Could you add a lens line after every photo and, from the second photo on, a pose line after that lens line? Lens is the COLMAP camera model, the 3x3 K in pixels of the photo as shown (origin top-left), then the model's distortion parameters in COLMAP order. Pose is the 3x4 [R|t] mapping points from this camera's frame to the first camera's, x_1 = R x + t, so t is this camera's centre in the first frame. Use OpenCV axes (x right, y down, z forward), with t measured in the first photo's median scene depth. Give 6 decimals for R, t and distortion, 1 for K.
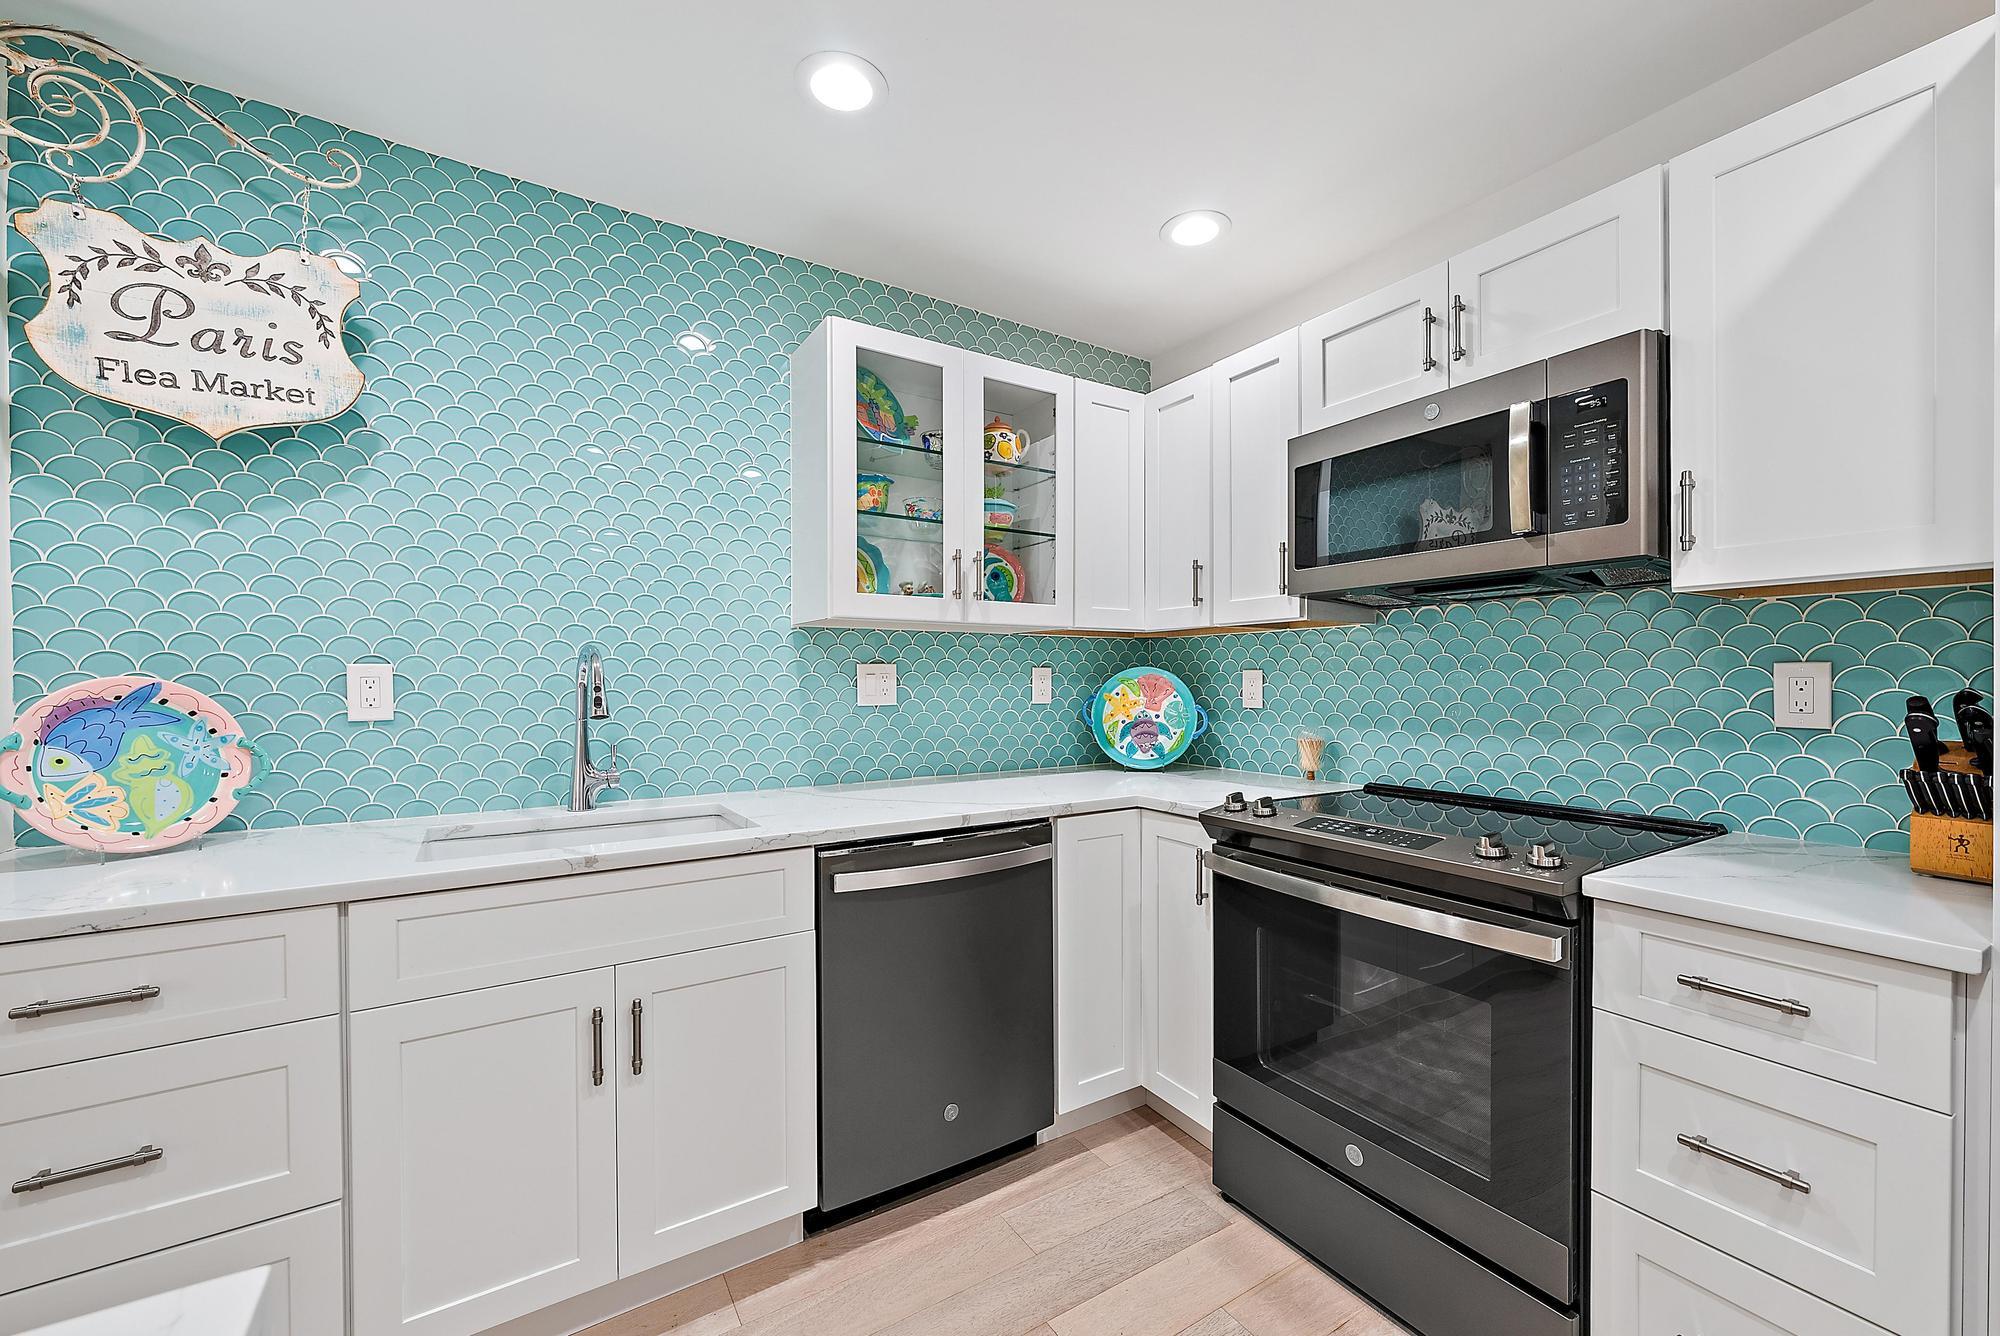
lens RADIAL K [[789.7, 0, 1006.6], [0, 789.7, 661.9], [0, 0, 1]] dist [-0.001645, -0.000196]
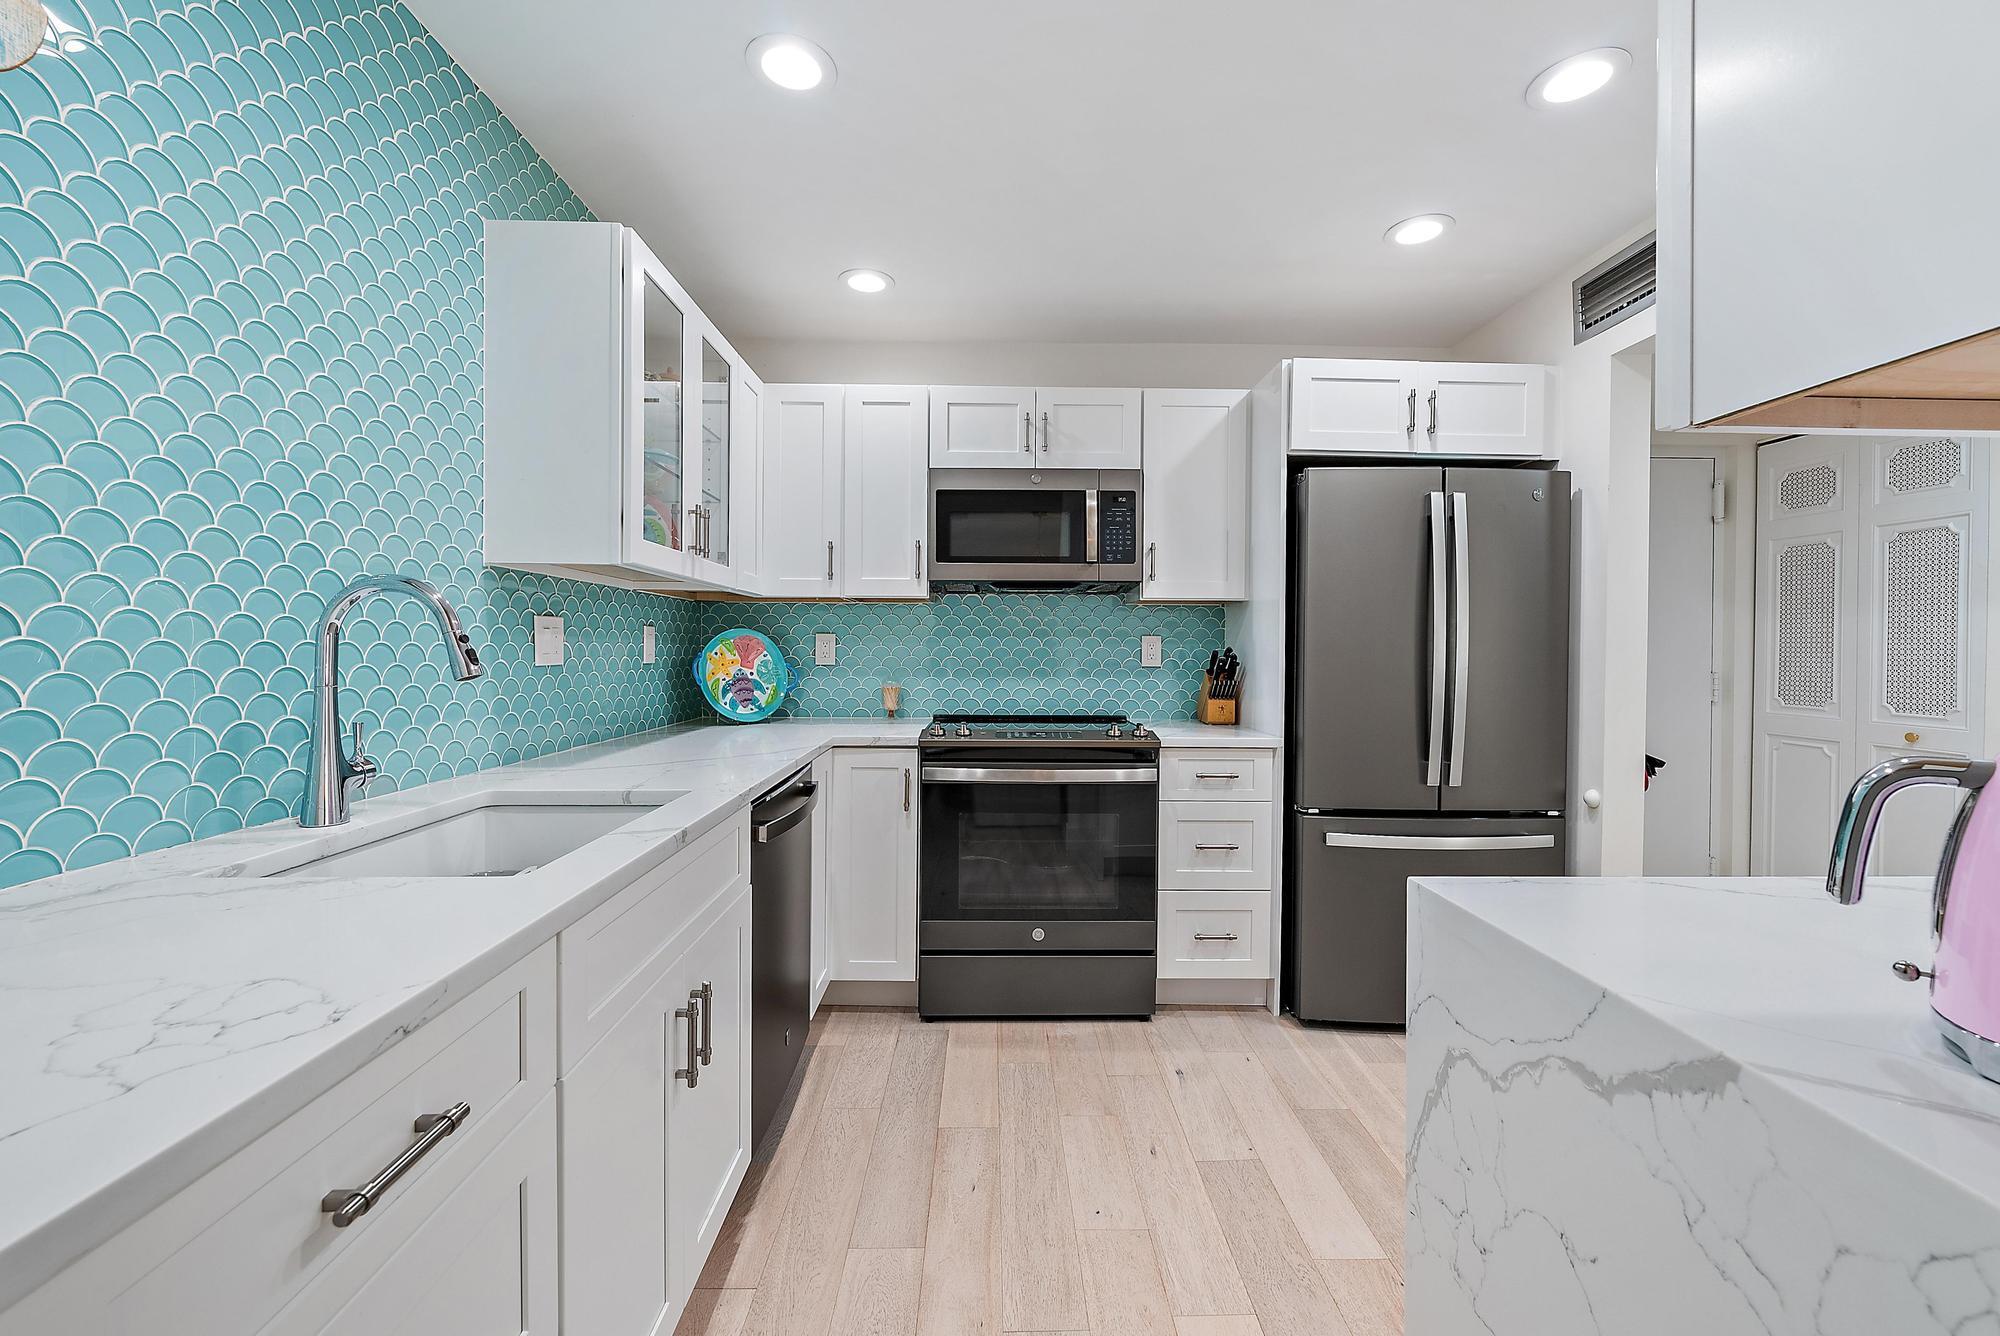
lens RADIAL K [[786.5, 0, 1000.3], [0, 786.5, 630.1], [0, 0, 1]] dist [0.001359, -0.000011]
pose [[0.518549, 0.027213, 0.854615, -0.748196], [-0.026673, 0.999522, -0.015643, 0.021053], [-0.854632, -0.014684, 0.519026, 0.178407]]
